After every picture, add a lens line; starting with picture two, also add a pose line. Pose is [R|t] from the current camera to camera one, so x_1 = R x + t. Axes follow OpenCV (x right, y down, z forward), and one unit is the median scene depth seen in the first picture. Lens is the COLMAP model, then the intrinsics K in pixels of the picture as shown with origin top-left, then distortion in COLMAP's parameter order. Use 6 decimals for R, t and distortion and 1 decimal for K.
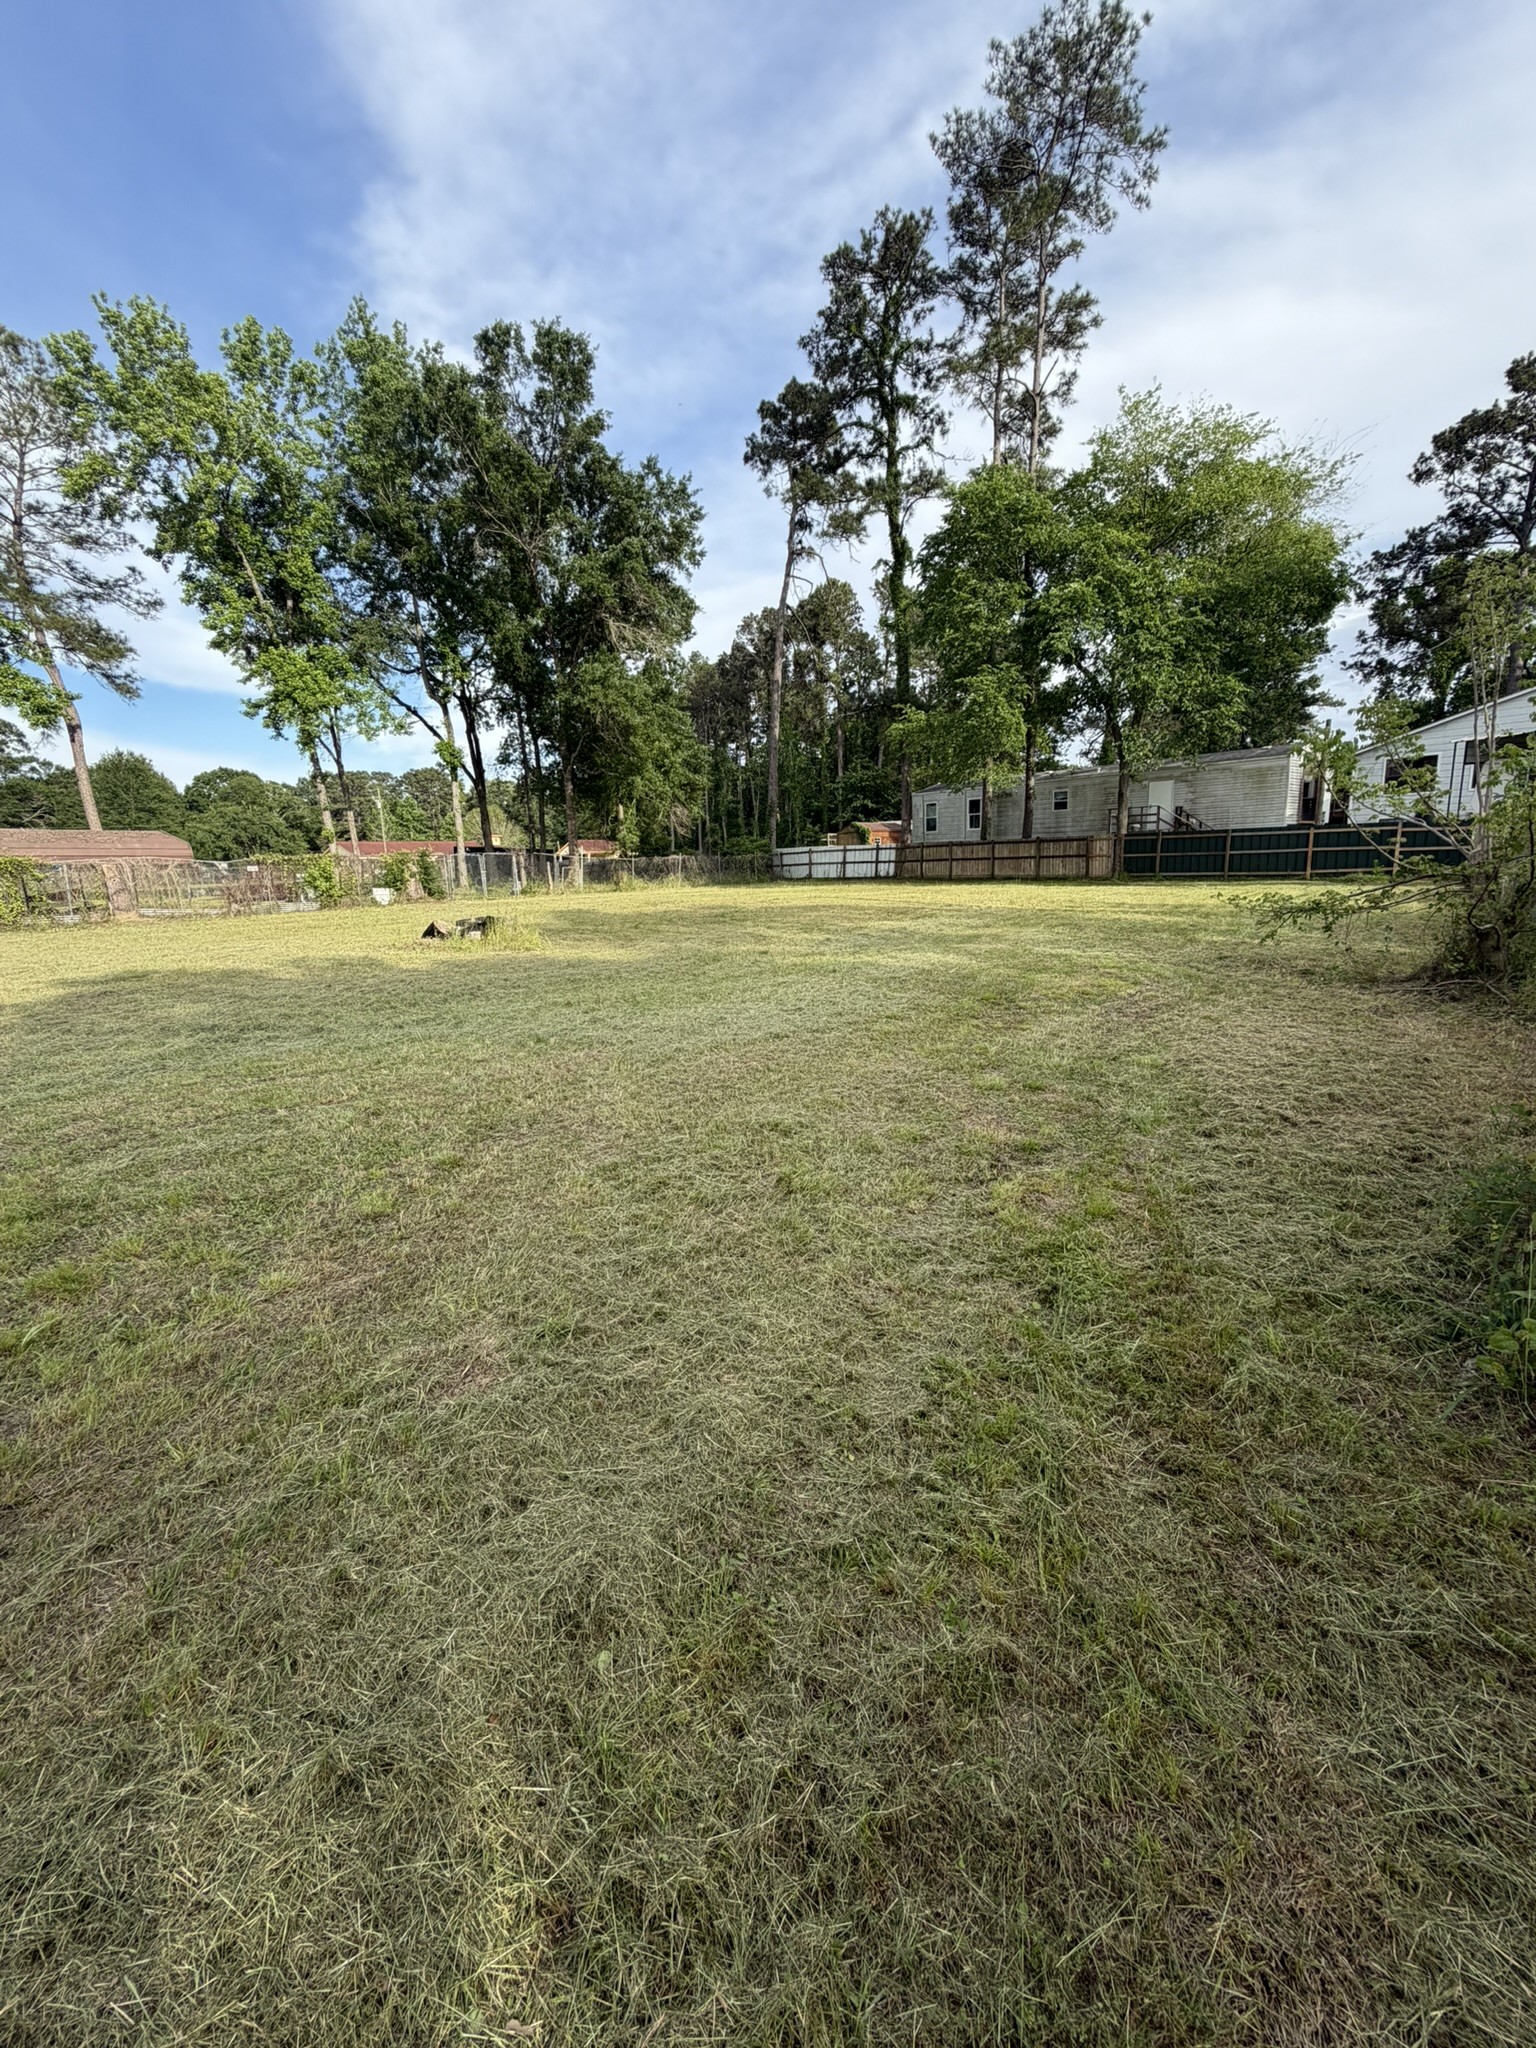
lens RADIAL K [[816.4, 0, 771.2], [0, 816.4, 1015.2], [0, 0, 1]] dist [0.000870, -0.000004]
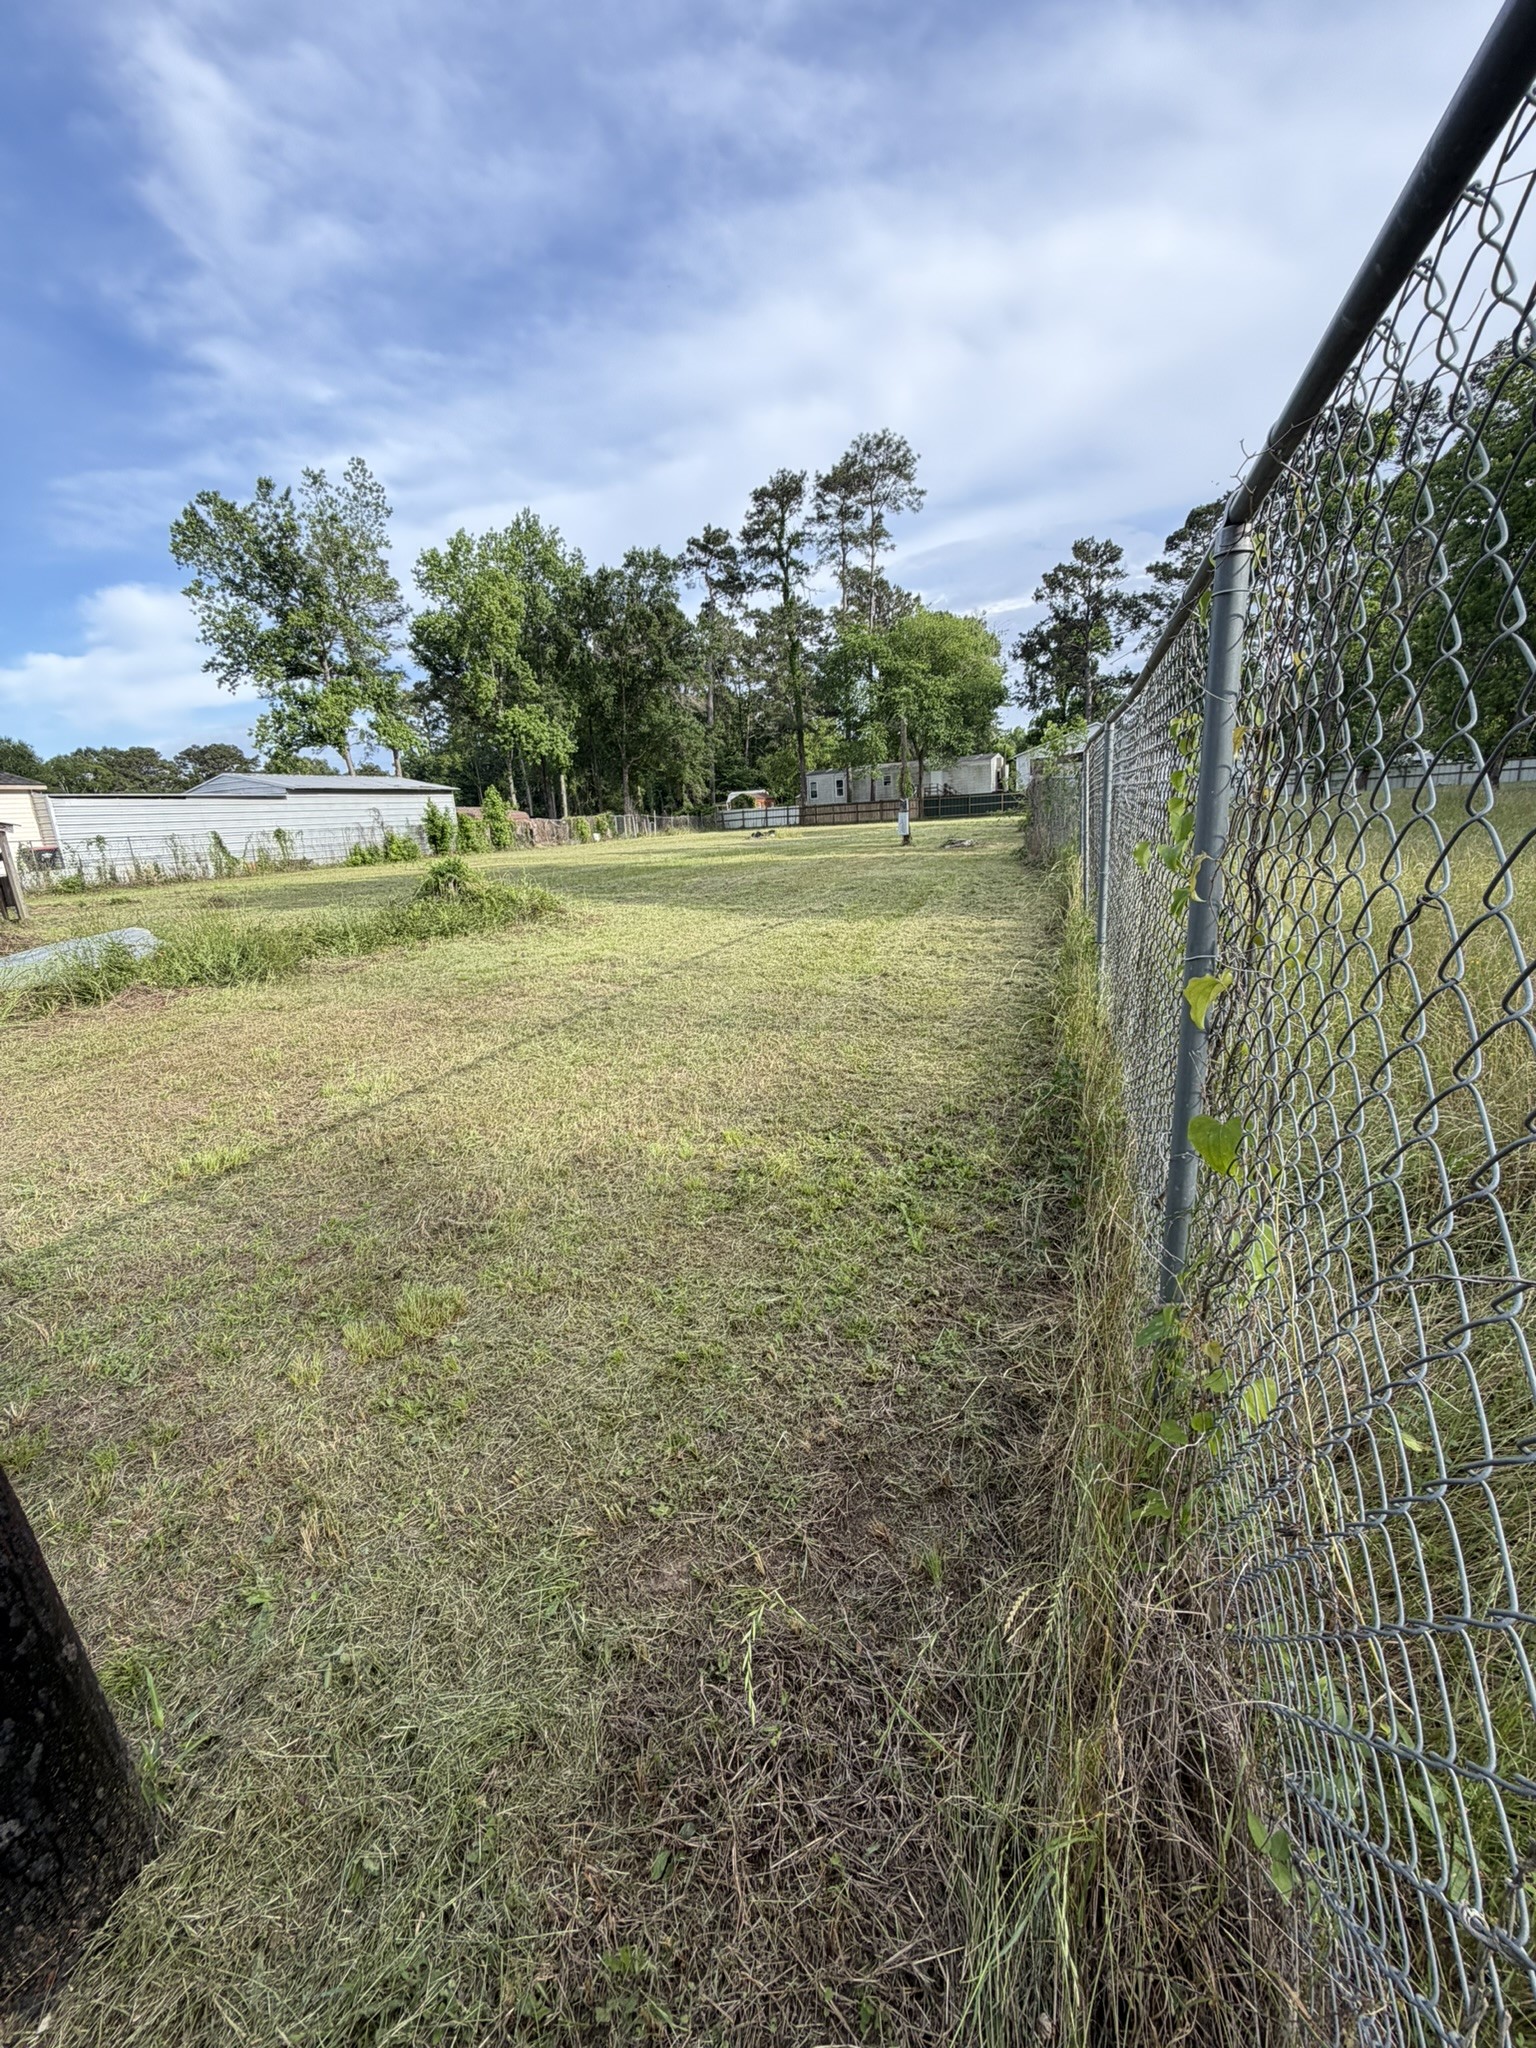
lens RADIAL K [[816.4, 0, 771.2], [0, 816.4, 1015.2], [0, 0, 1]] dist [0.000870, -0.000004]
pose [[0.951279, -0.099212, 0.291933, -0.488235], [0.088023, 0.994799, 0.051251, 0.154427], [-0.295500, -0.023057, 0.955065, -0.721798]]
